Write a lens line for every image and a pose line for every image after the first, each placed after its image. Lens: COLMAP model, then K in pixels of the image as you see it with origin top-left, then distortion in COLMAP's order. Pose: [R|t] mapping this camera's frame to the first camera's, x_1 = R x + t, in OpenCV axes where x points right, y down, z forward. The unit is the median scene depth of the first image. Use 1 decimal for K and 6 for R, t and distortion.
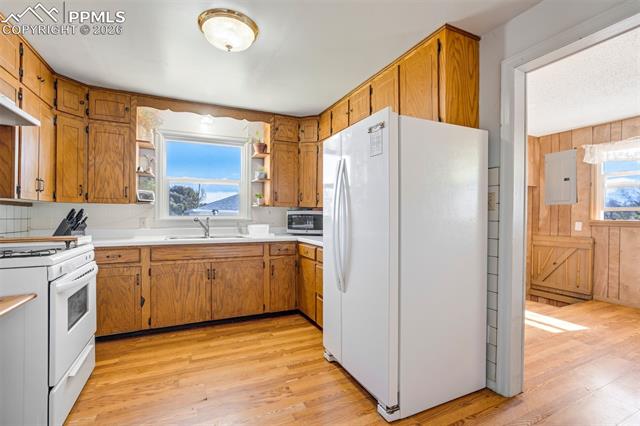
lens RADIAL K [[298.3, 0, 321.1], [0, 298.3, 217.1], [0, 0, 1]] dist [-0.036286, 0.016091]
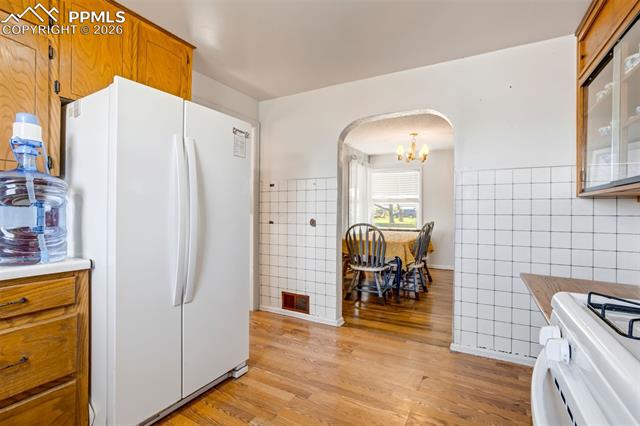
lens RADIAL K [[298.3, 0, 323.7], [0, 298.3, 213.1], [0, 0, 1]] dist [-0.036286, 0.016091]
pose [[-0.593743, -0.008823, 0.804606, -0.532384], [-0.006700, 0.999959, 0.006022, 0.001397], [-0.804627, -0.001815, -0.593778, 0.804493]]
